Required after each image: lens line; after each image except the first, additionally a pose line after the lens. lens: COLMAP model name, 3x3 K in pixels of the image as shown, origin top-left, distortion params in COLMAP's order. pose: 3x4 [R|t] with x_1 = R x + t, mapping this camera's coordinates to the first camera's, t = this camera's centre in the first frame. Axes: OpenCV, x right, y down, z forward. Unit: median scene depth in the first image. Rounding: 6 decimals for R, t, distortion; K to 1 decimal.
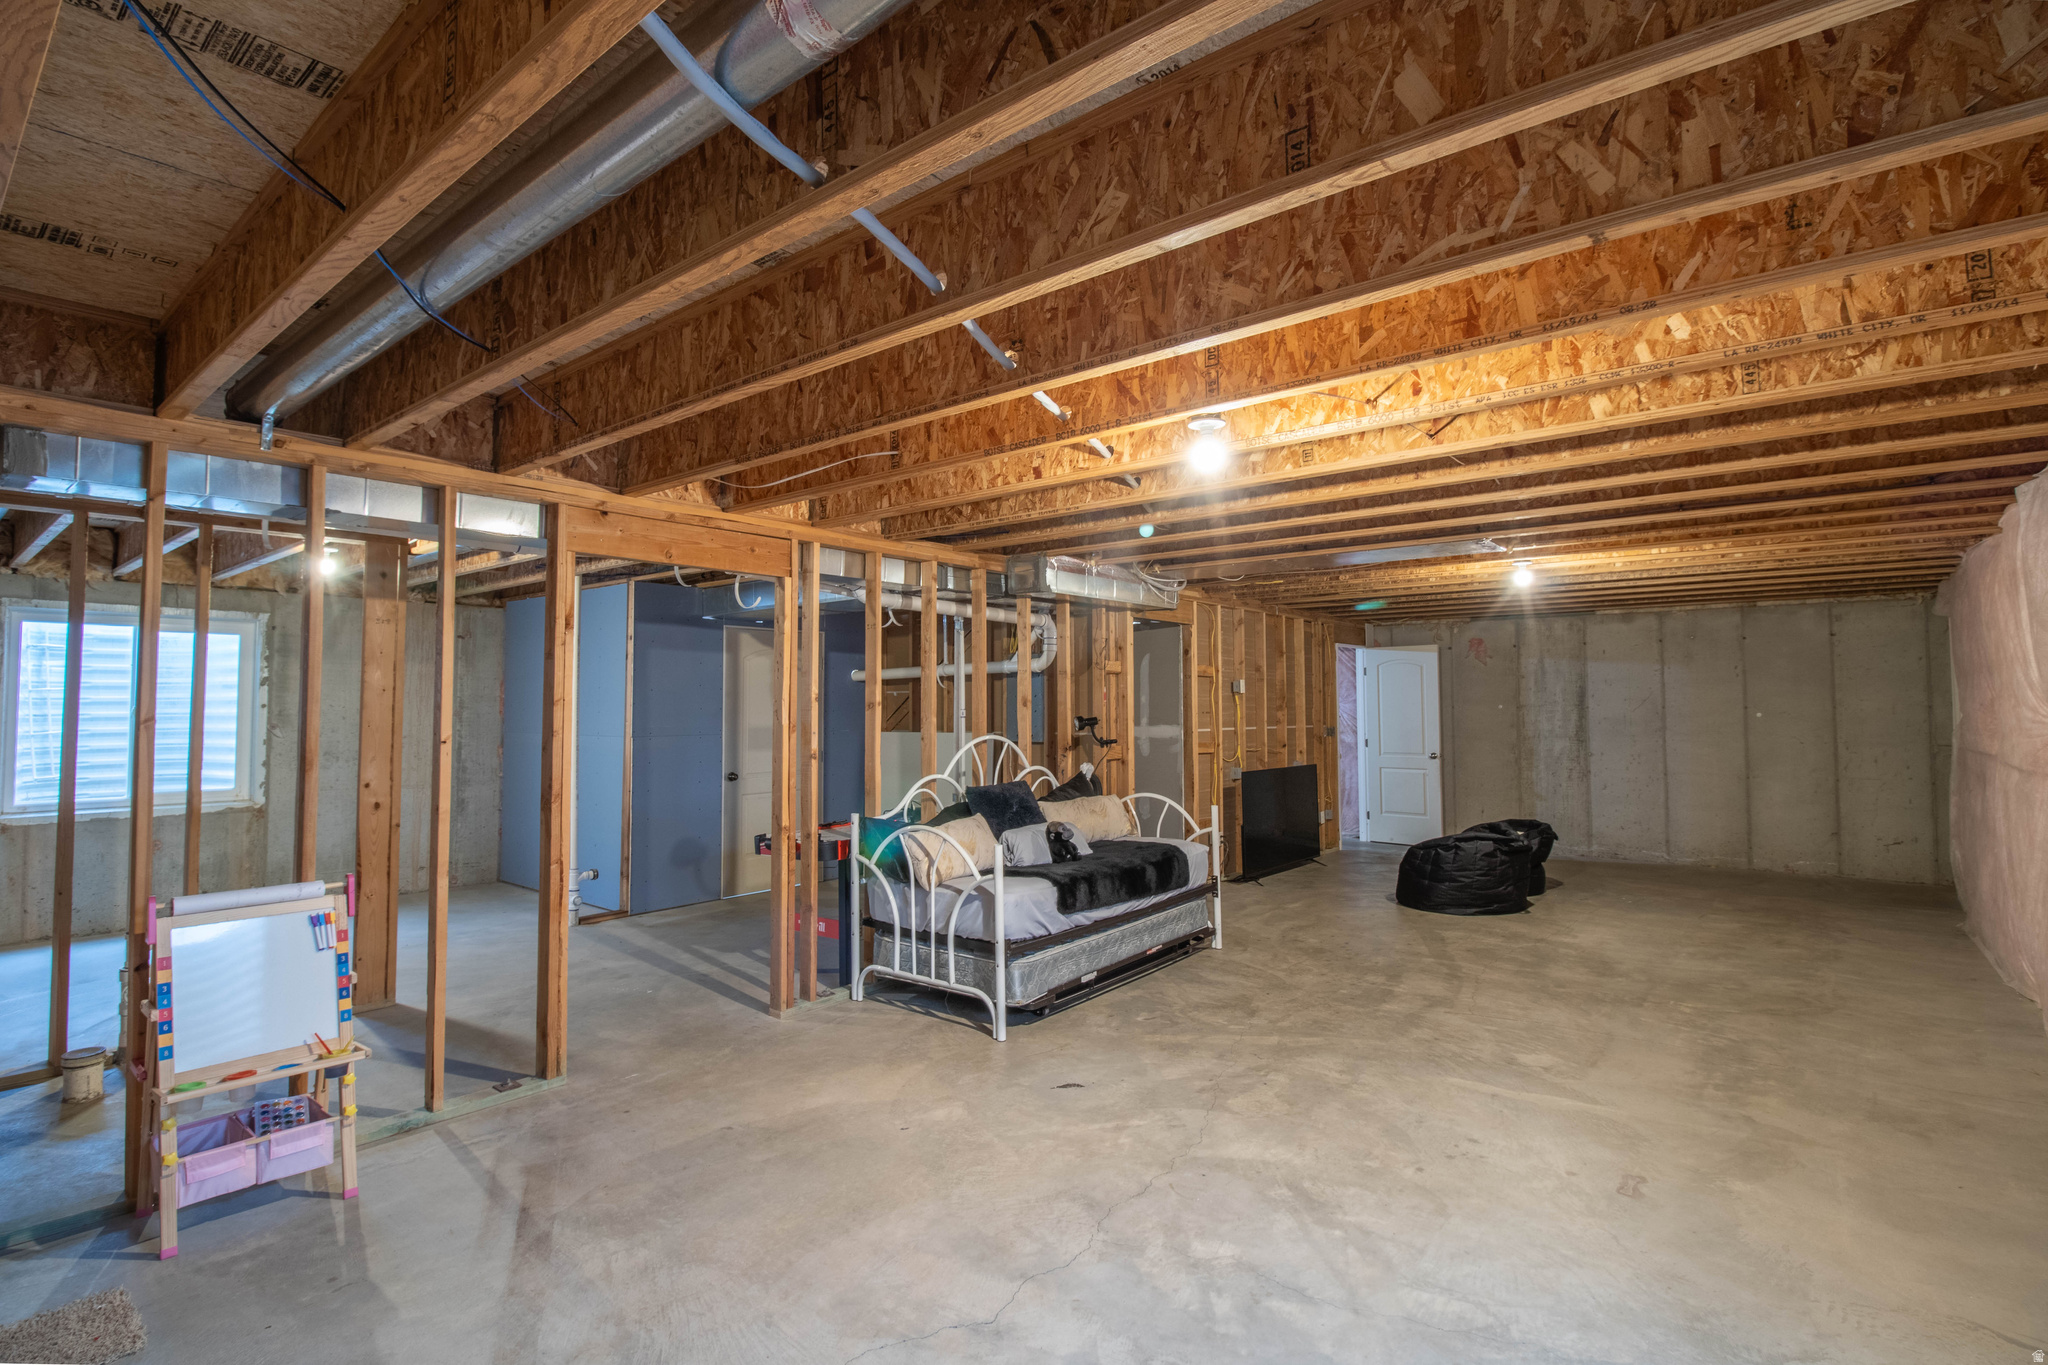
lens RADIAL K [[965.9, 0, 1024.0], [0, 965.9, 682.5], [0, 0, 1]] dist [0.000046, -0.000004]
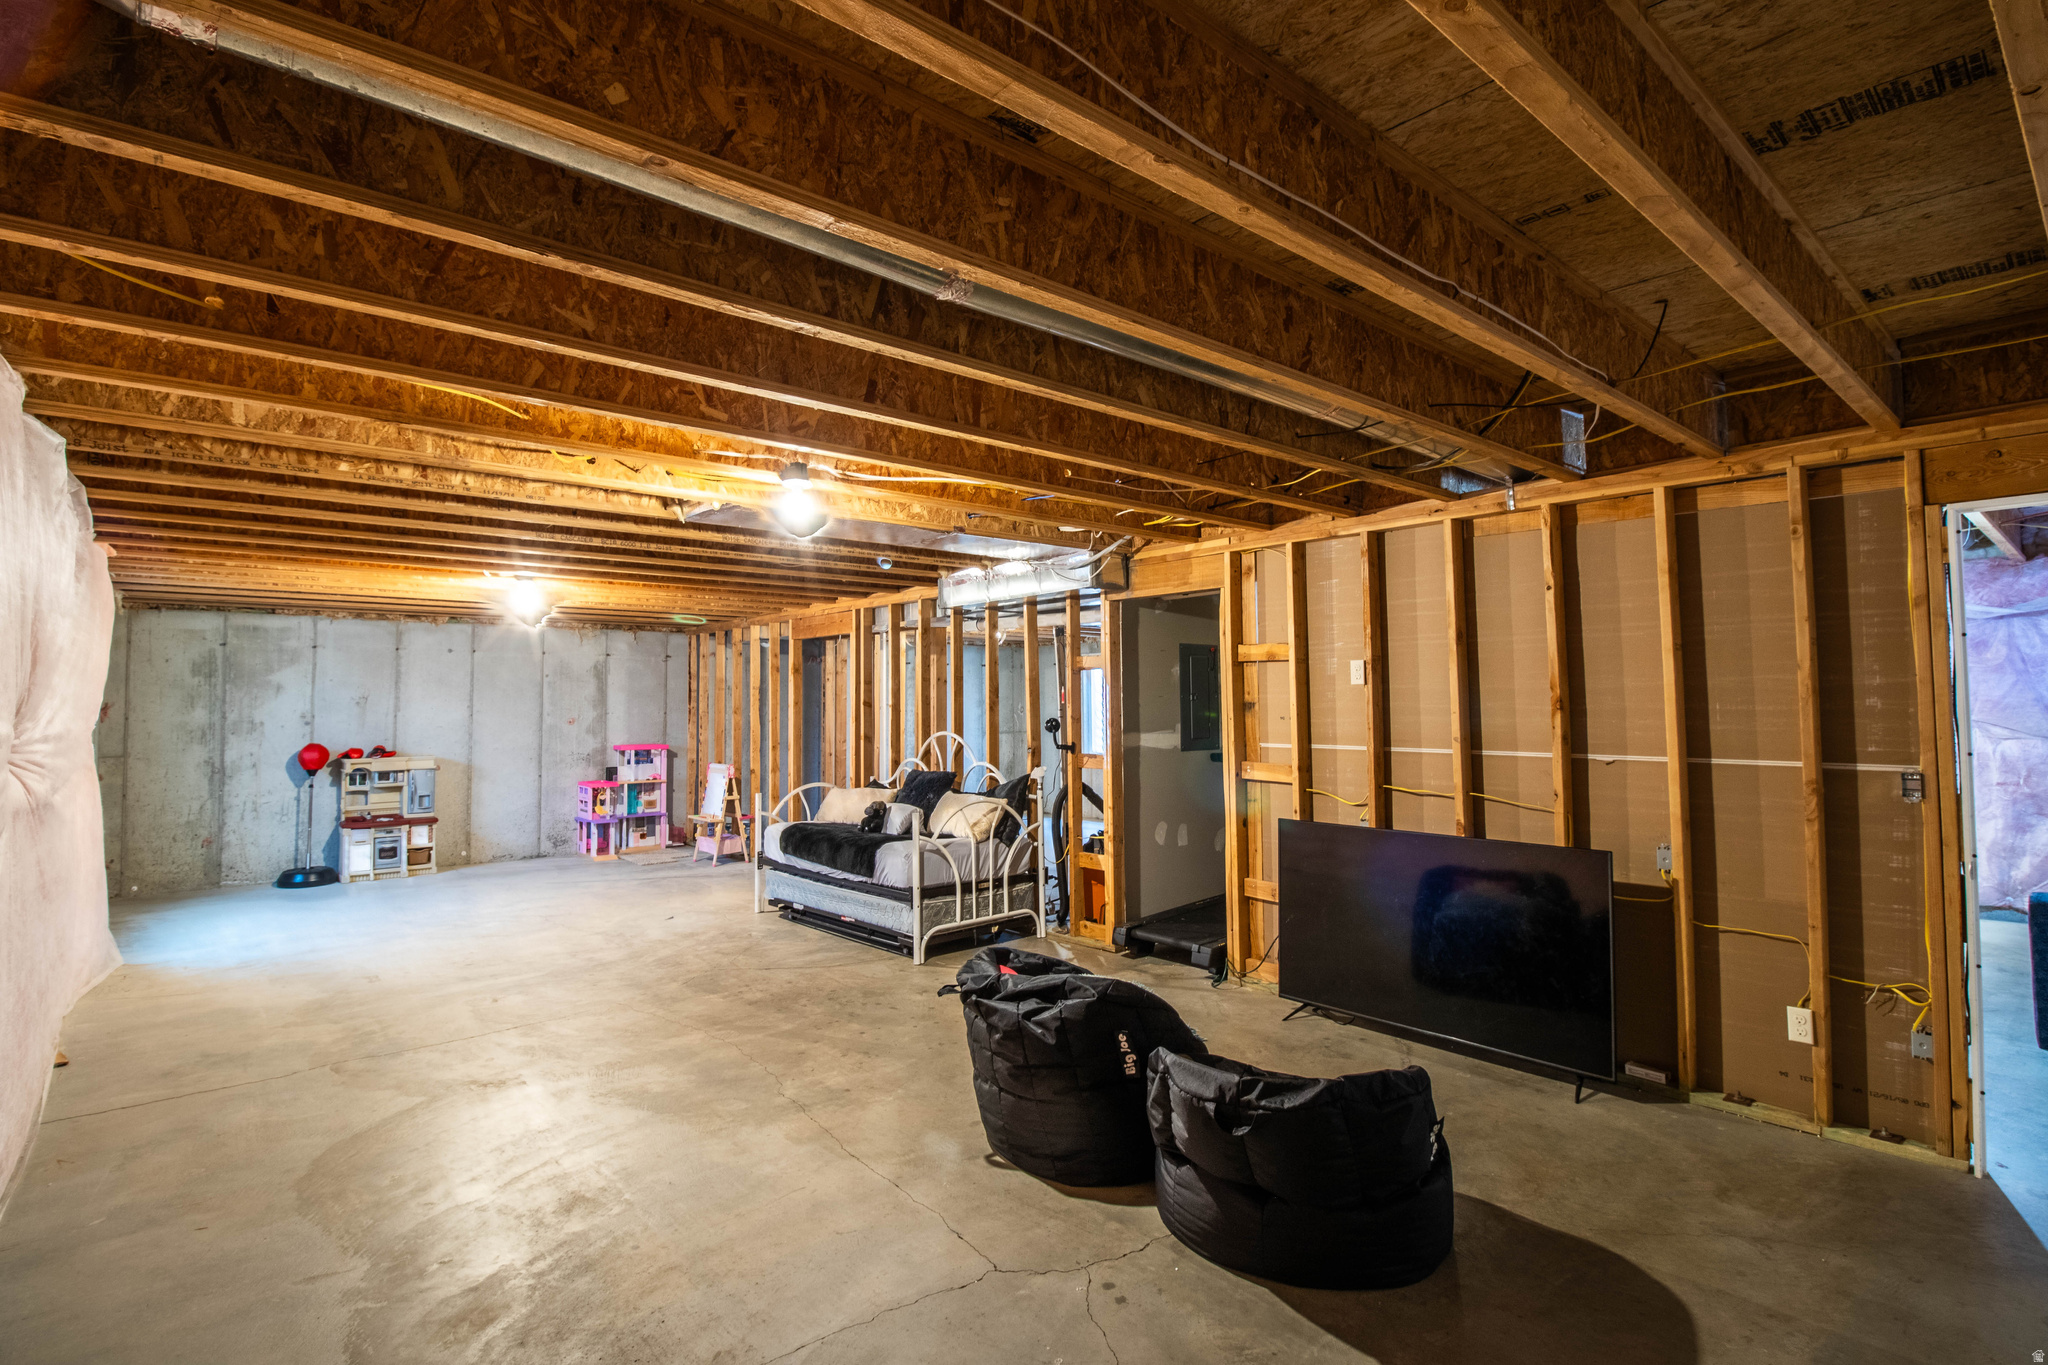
lens RADIAL K [[965.9, 0, 1024.0], [0, 965.9, 682.5], [0, 0, 1]] dist [0.000046, -0.000004]
pose [[0.185810, 0.036429, 0.981910, -1.287159], [-0.018477, 0.999265, -0.033577, 0.044516], [-0.982412, -0.011904, 0.186347, 0.707509]]
